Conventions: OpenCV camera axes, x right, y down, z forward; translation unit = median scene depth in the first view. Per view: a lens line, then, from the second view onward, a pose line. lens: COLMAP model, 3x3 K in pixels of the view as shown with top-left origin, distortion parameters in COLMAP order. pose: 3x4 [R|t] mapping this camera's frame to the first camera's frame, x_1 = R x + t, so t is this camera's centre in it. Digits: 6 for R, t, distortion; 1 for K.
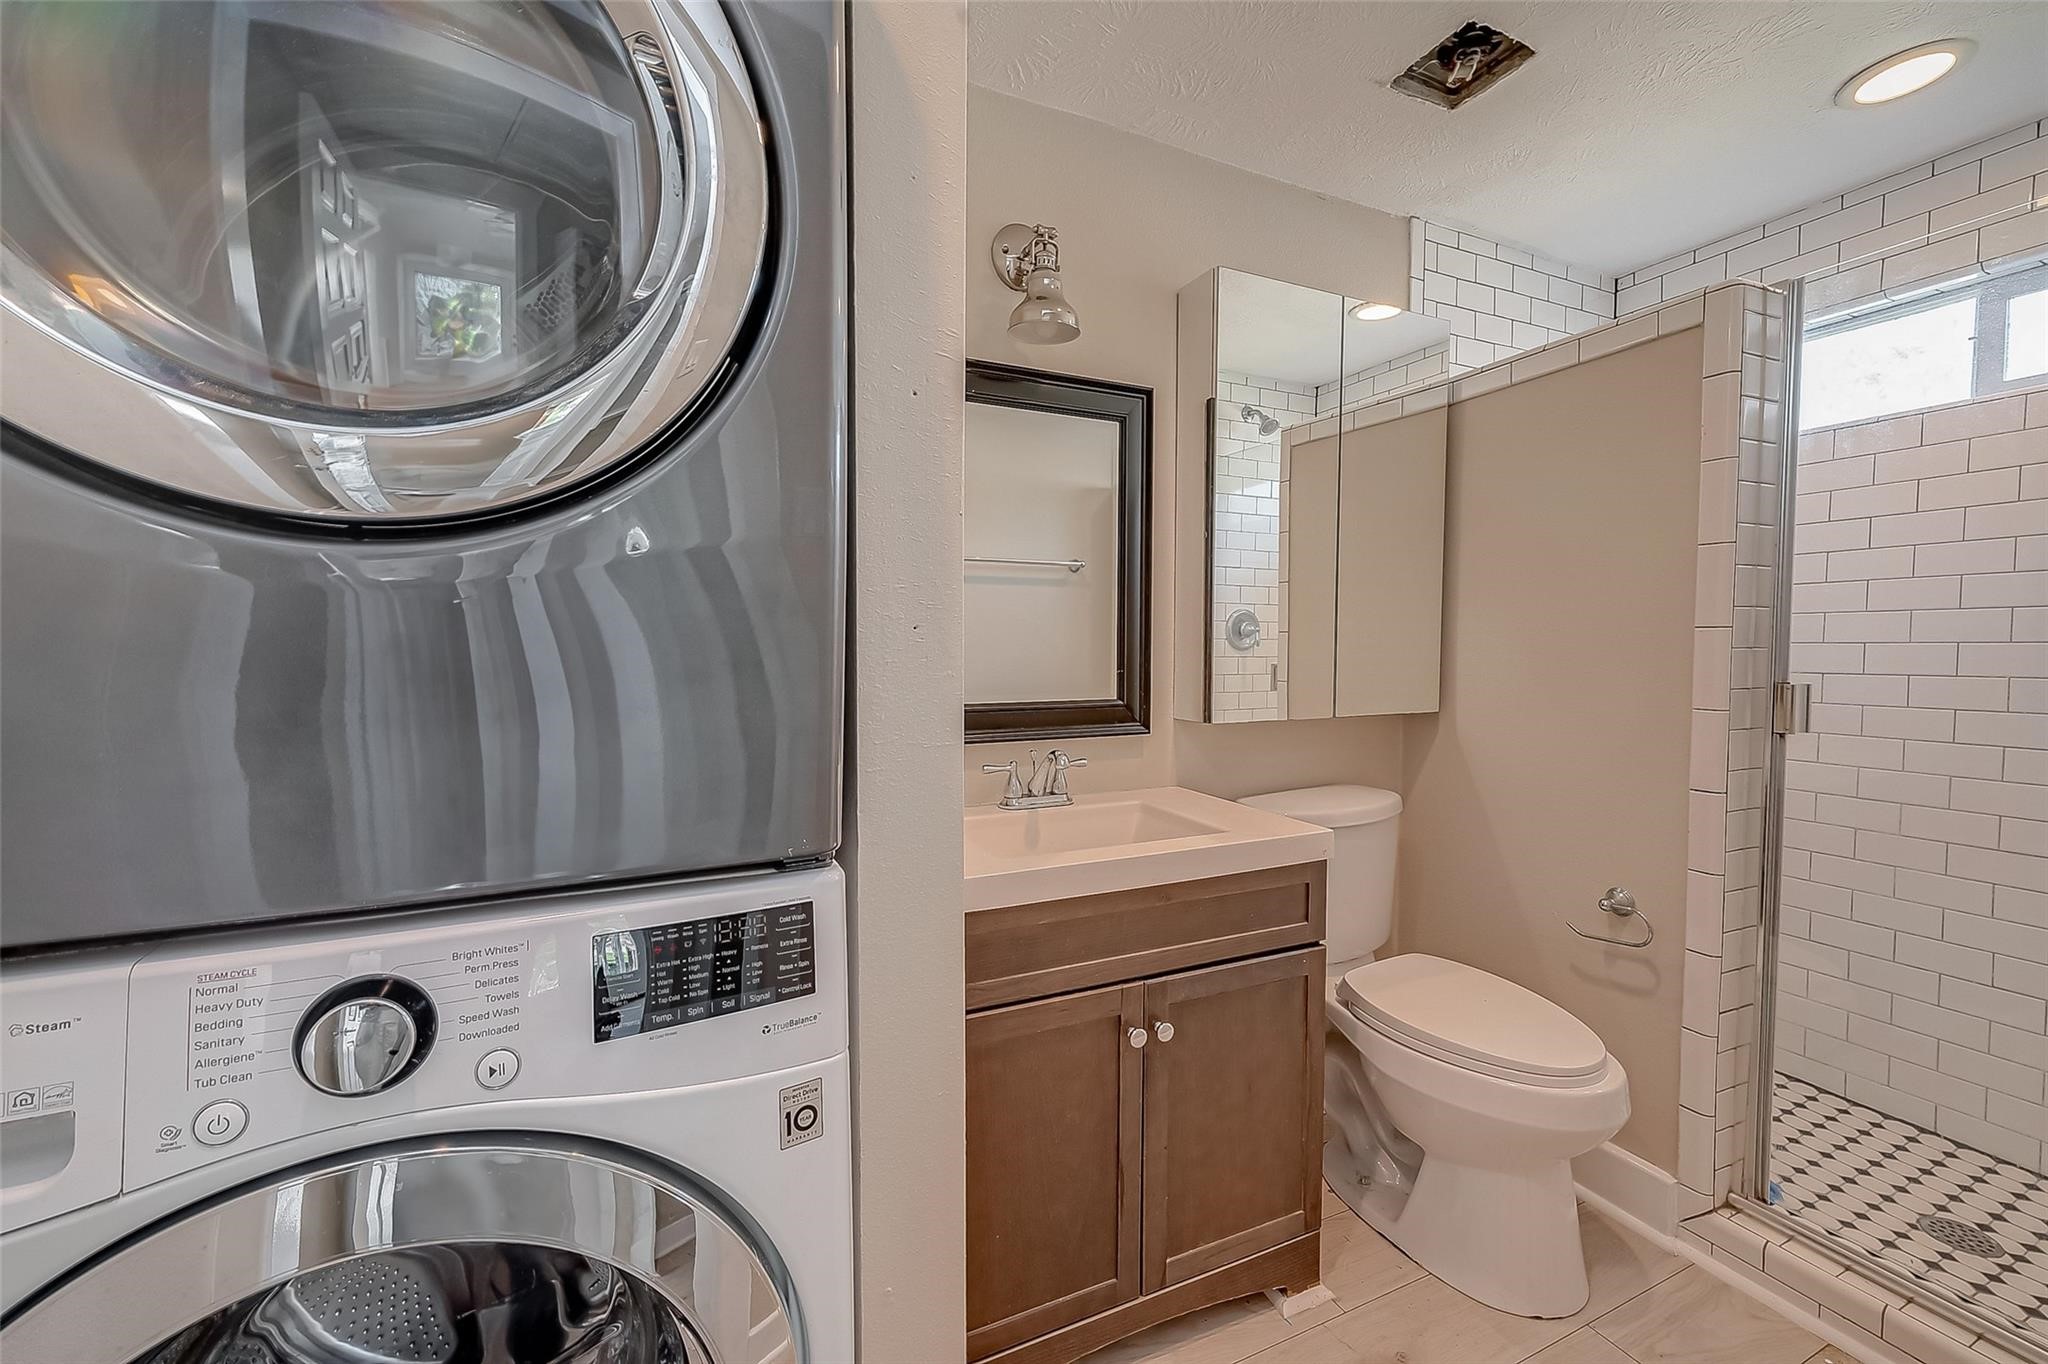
lens RADIAL K [[808.8, 0, 1023.6], [0, 808.8, 679.2], [0, 0, 1]] dist [-0.001460, 0.000169]
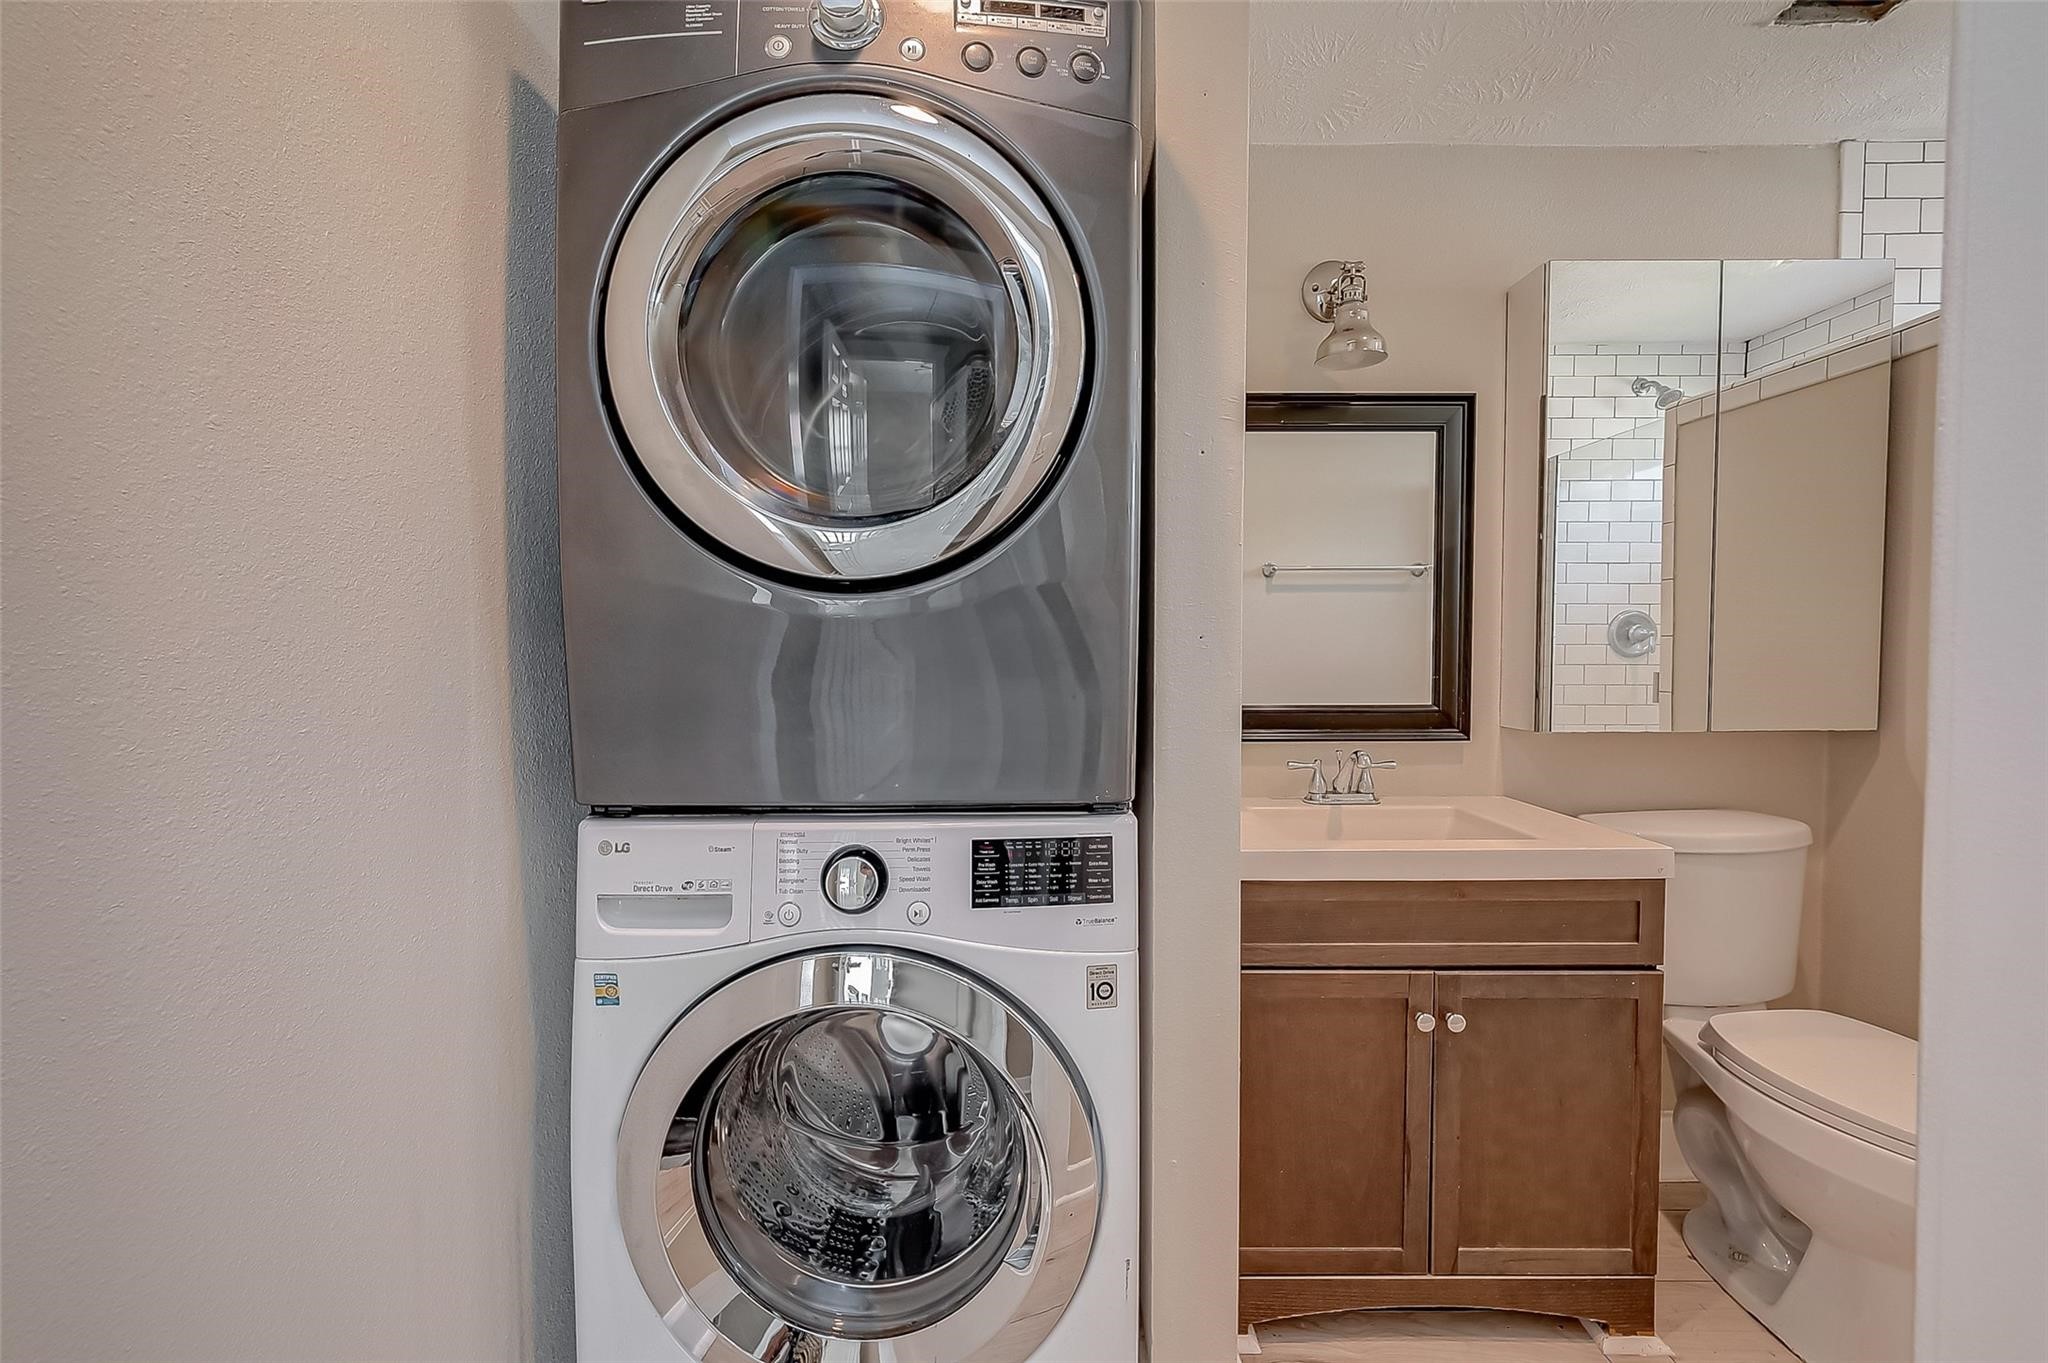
lens RADIAL K [[808.8, 0, 1023.6], [0, 808.8, 678.7], [0, 0, 1]] dist [-0.001460, 0.000169]
pose [[0.909993, 0.009834, -0.414508, 0.077146], [-0.014312, 0.999868, -0.007697, 0.008044], [0.414378, 0.012937, 0.910013, -0.146391]]
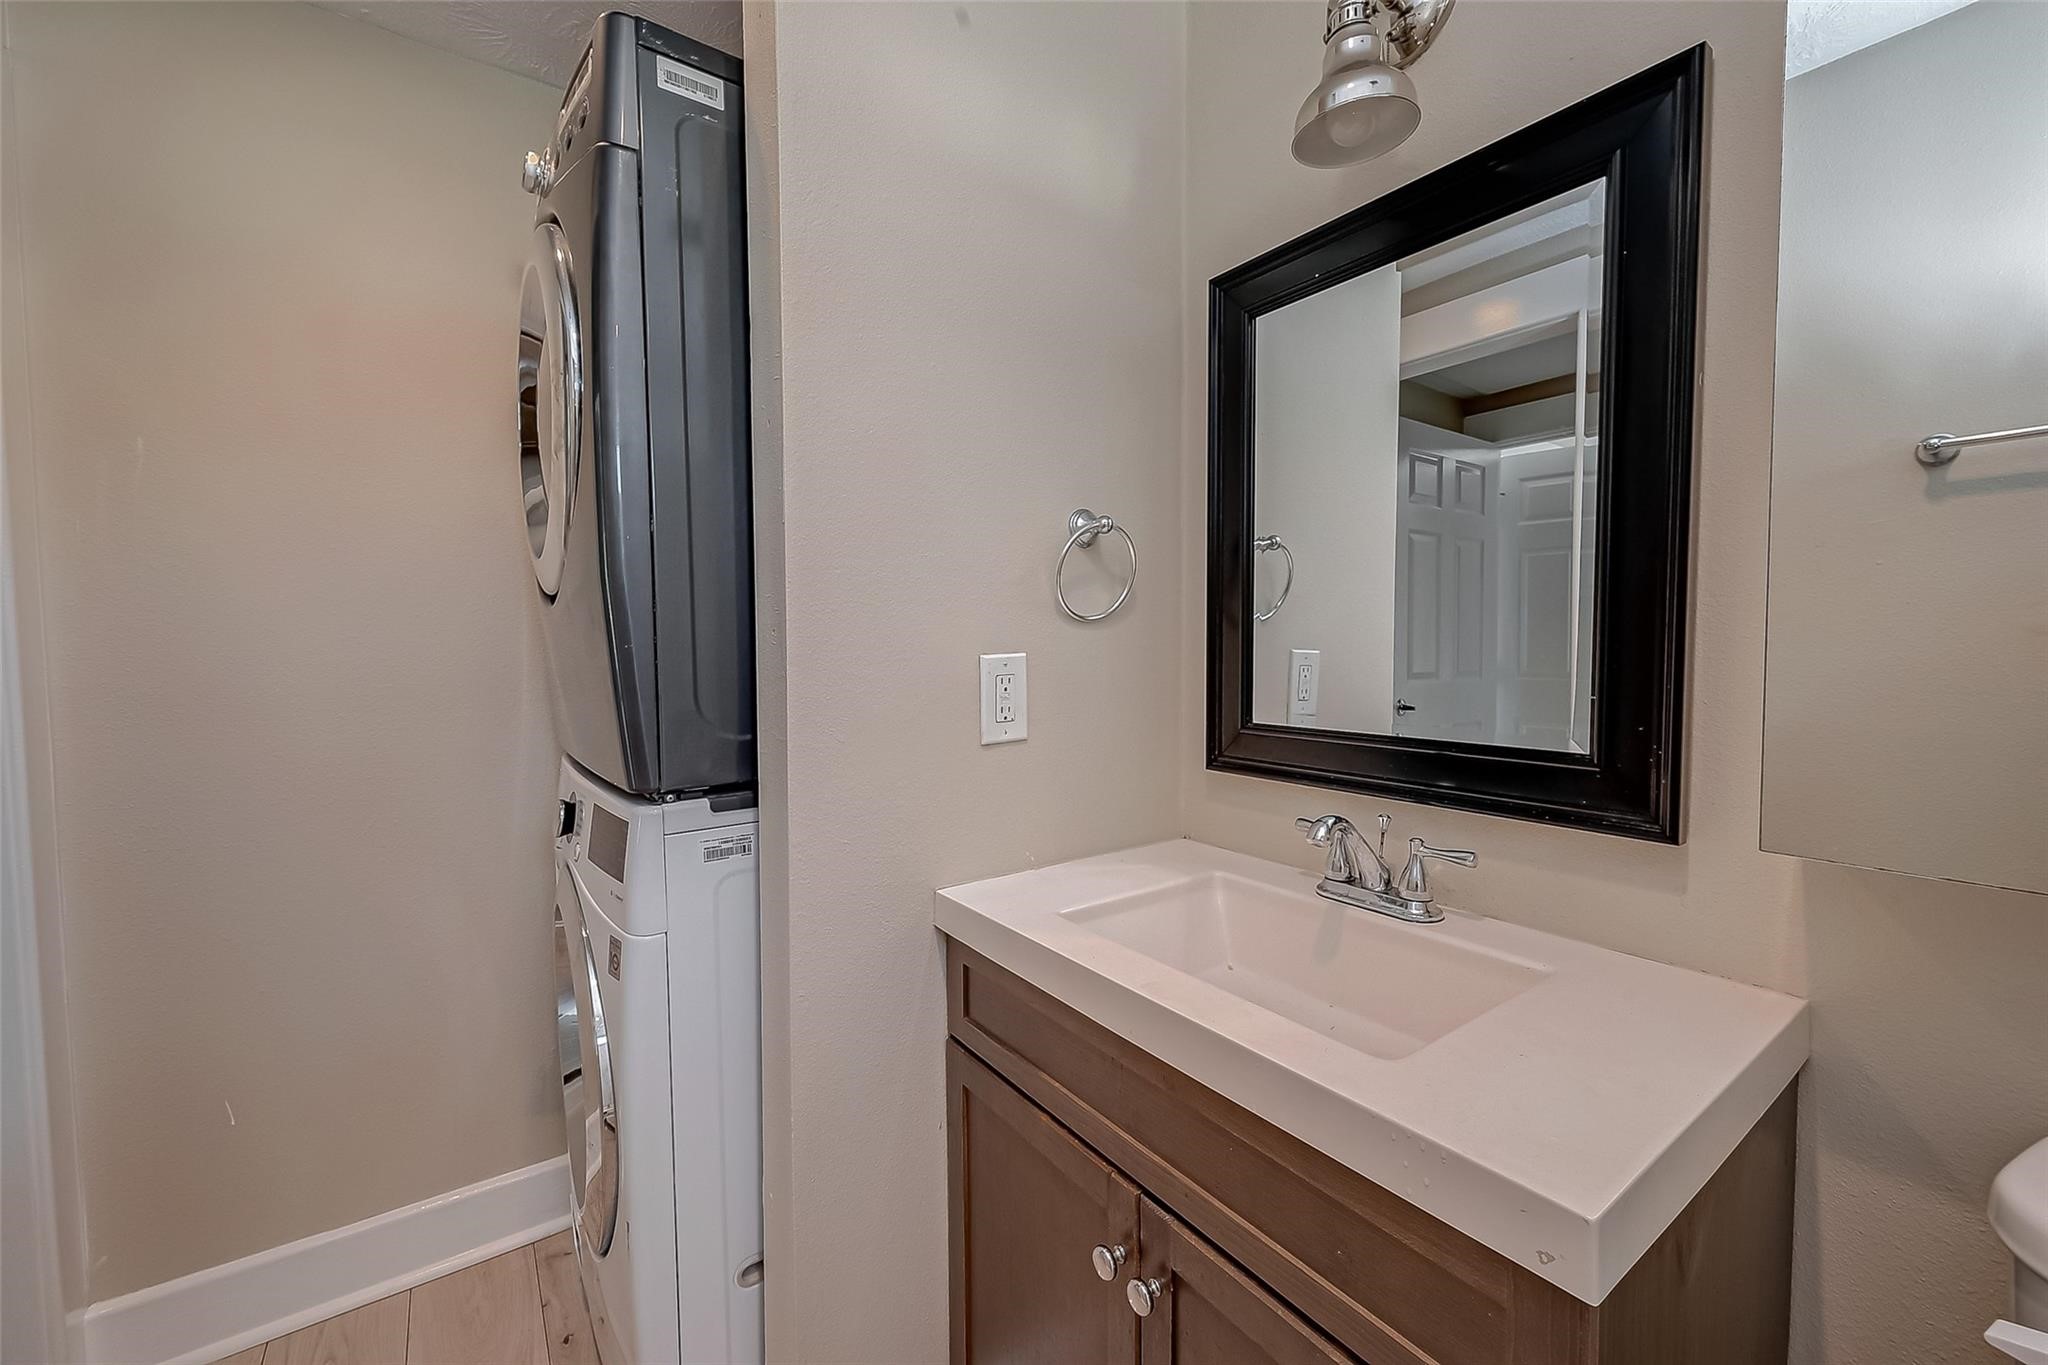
lens RADIAL K [[808.8, 0, 1023.6], [0, 808.8, 679.7], [0, 0, 1]] dist [-0.001460, 0.000169]
pose [[0.189248, 0.037347, -0.981219, 0.586473], [-0.035132, 0.998894, 0.031244, -0.025603], [0.981301, 0.028559, 0.190351, 0.641885]]
